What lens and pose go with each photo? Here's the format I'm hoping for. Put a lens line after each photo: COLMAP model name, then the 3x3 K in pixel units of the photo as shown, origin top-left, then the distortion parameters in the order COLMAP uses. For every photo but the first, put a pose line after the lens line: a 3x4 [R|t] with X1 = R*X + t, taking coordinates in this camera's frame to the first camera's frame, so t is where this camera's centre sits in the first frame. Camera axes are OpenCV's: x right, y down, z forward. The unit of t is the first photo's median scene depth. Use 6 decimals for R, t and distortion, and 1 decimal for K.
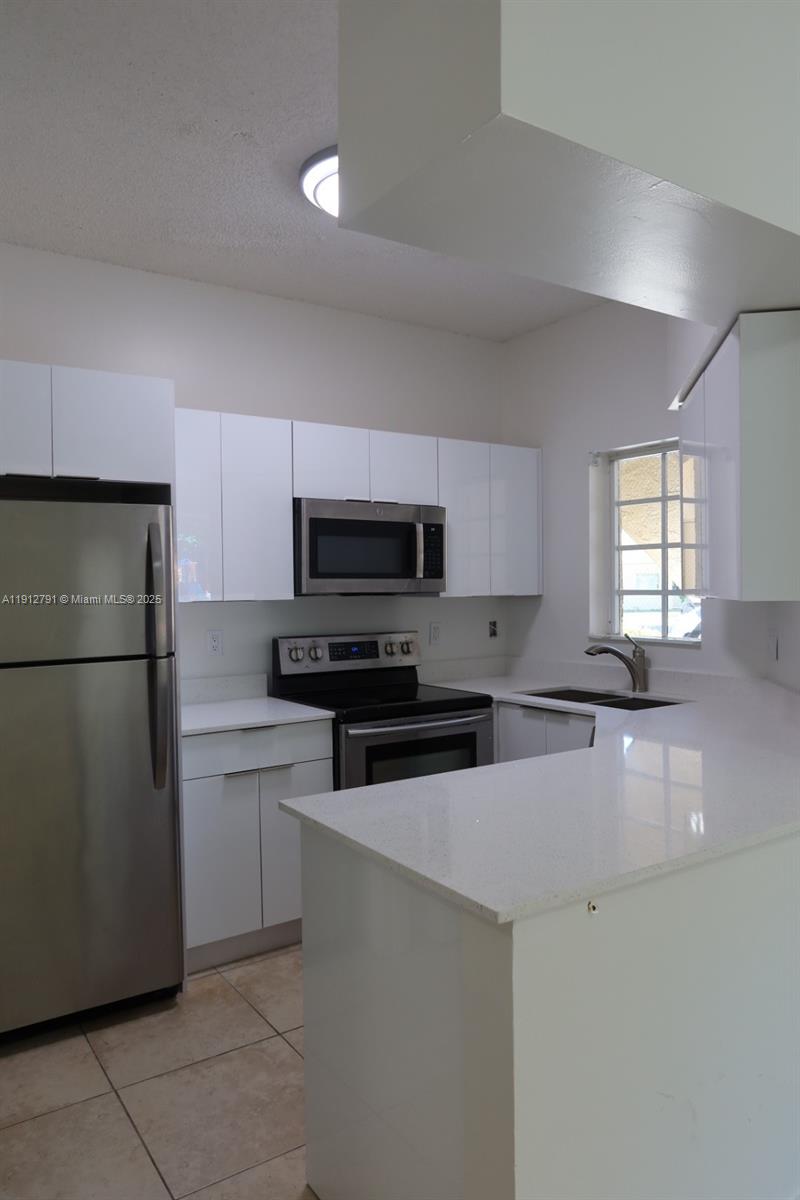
lens RADIAL K [[826.6, 0, 404.6], [0, 826.6, 597.1], [0, 0, 1]] dist [-0.023725, 0.009999]
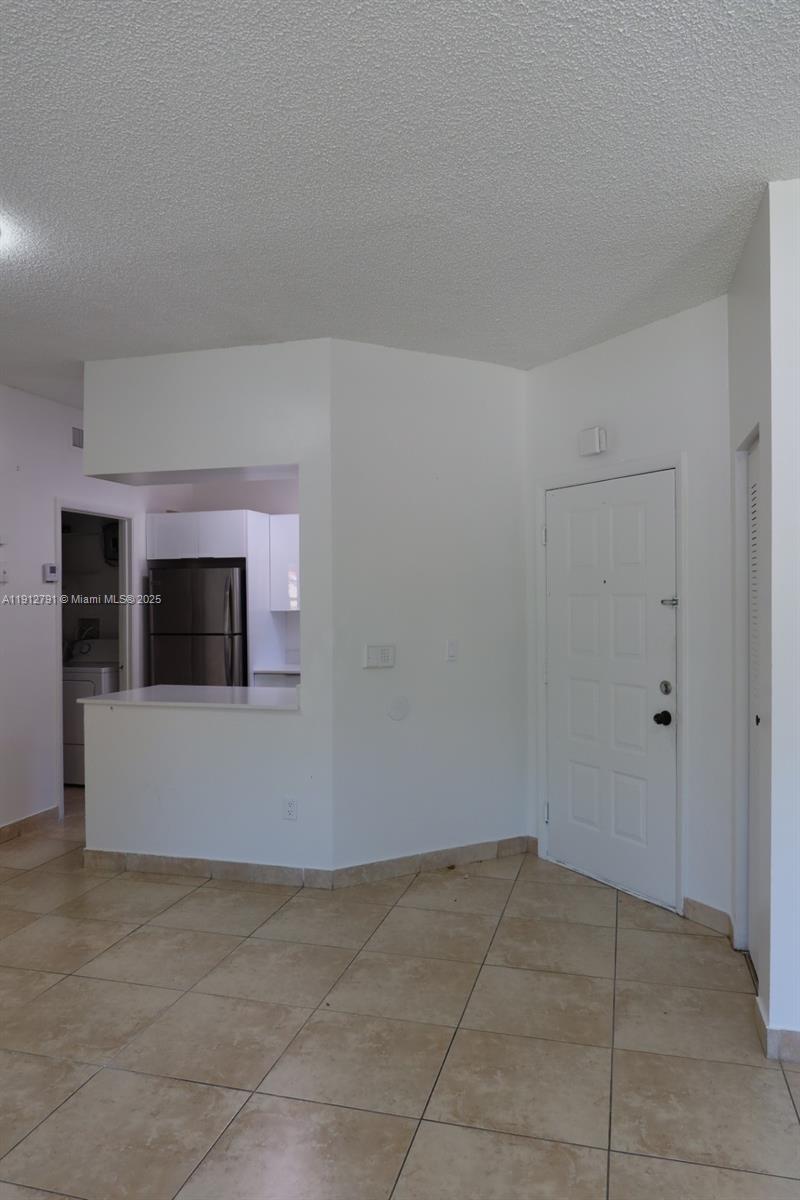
lens RADIAL K [[826.6, 0, 400.0], [0, 826.6, 601.8], [0, 0, 1]] dist [-0.023725, 0.009999]
pose [[0.659020, 0.014597, -0.751983, 1.230579], [-0.013604, 0.999879, 0.007486, -0.029970], [0.752002, 0.005297, 0.659140, -0.104942]]
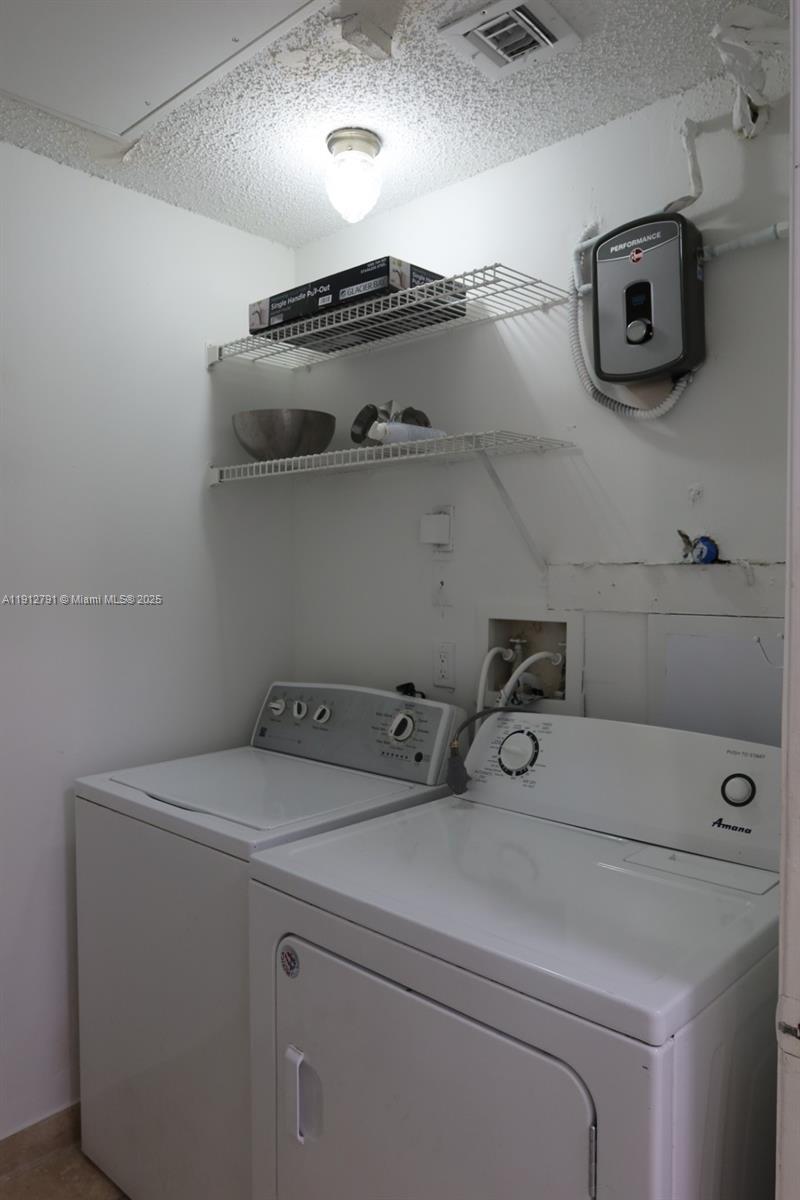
lens RADIAL K [[826.6, 0, 401.0], [0, 826.6, 595.9], [0, 0, 1]] dist [-0.023725, 0.009999]
pose [[0.235241, 0.042922, -0.970989, -0.216650], [-0.016847, 0.999054, 0.040081, -0.002190], [0.971791, 0.006930, 0.235742, 0.419491]]
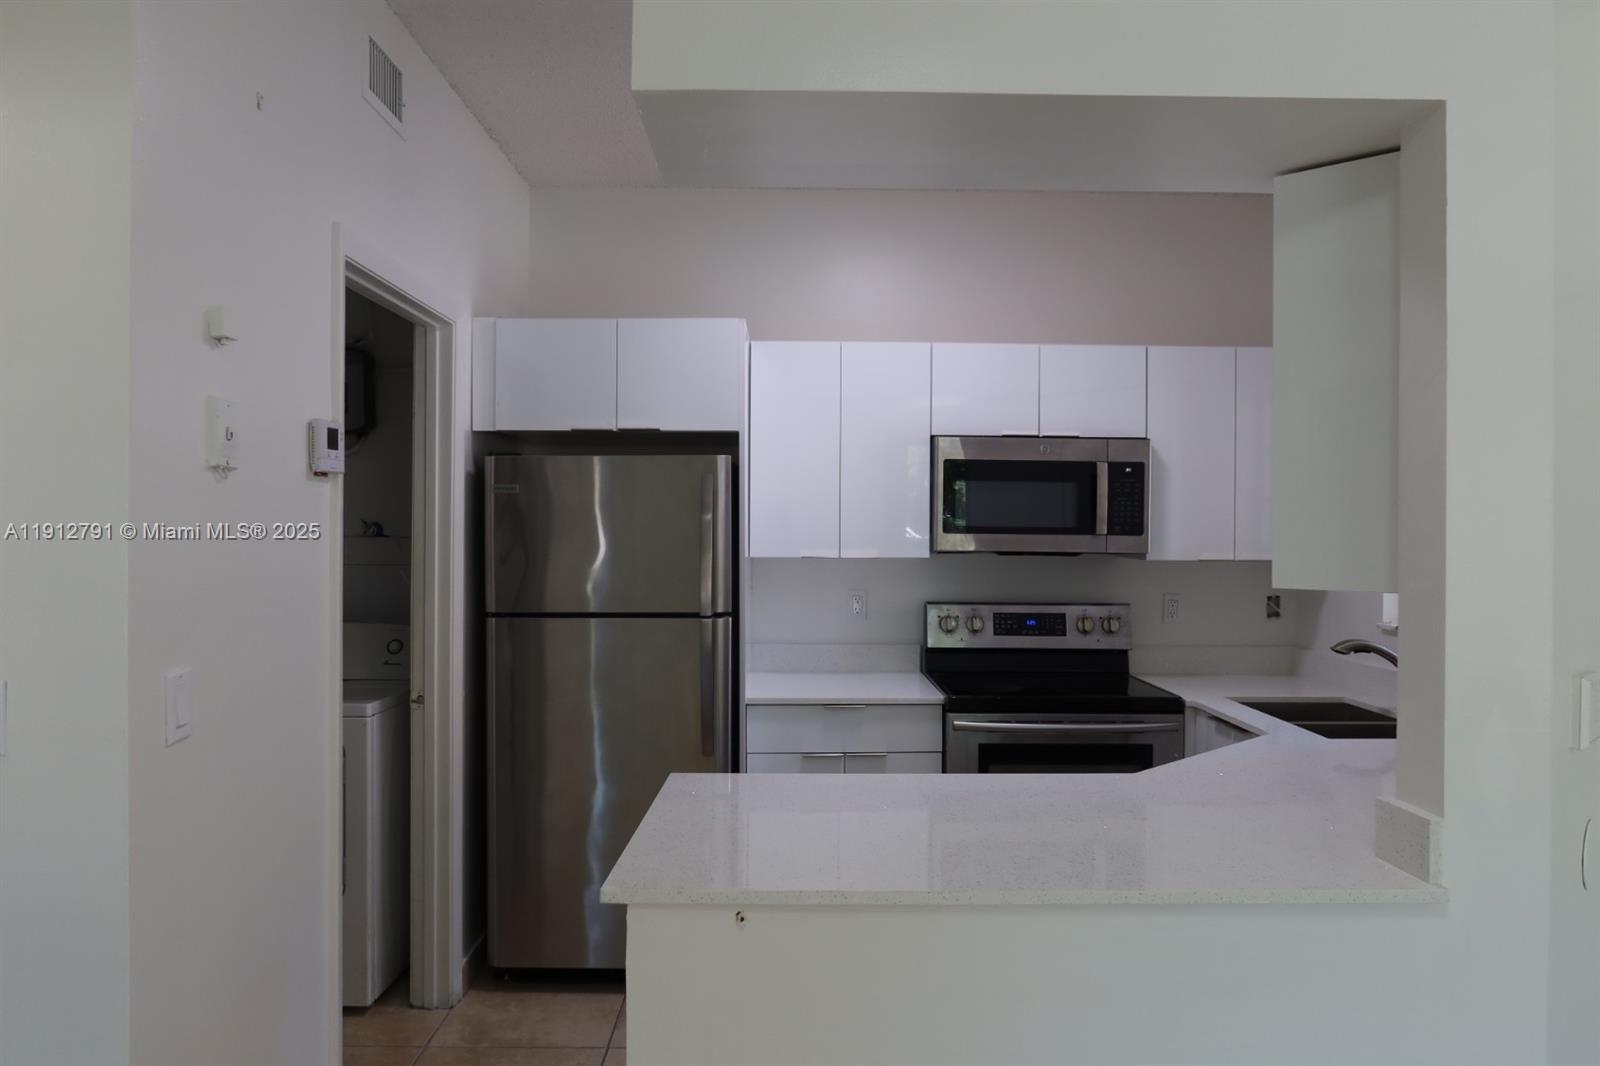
lens RADIAL K [[1102.2, 0, 802.1], [0, 1102.2, 532.3], [0, 0, 1]] dist [-0.023725, 0.009999]
pose [[0.836558, 0.021229, -0.547467, 0.341610], [-0.023994, 0.999710, 0.002100, -0.020567], [0.547353, 0.011379, 0.836824, 0.002767]]
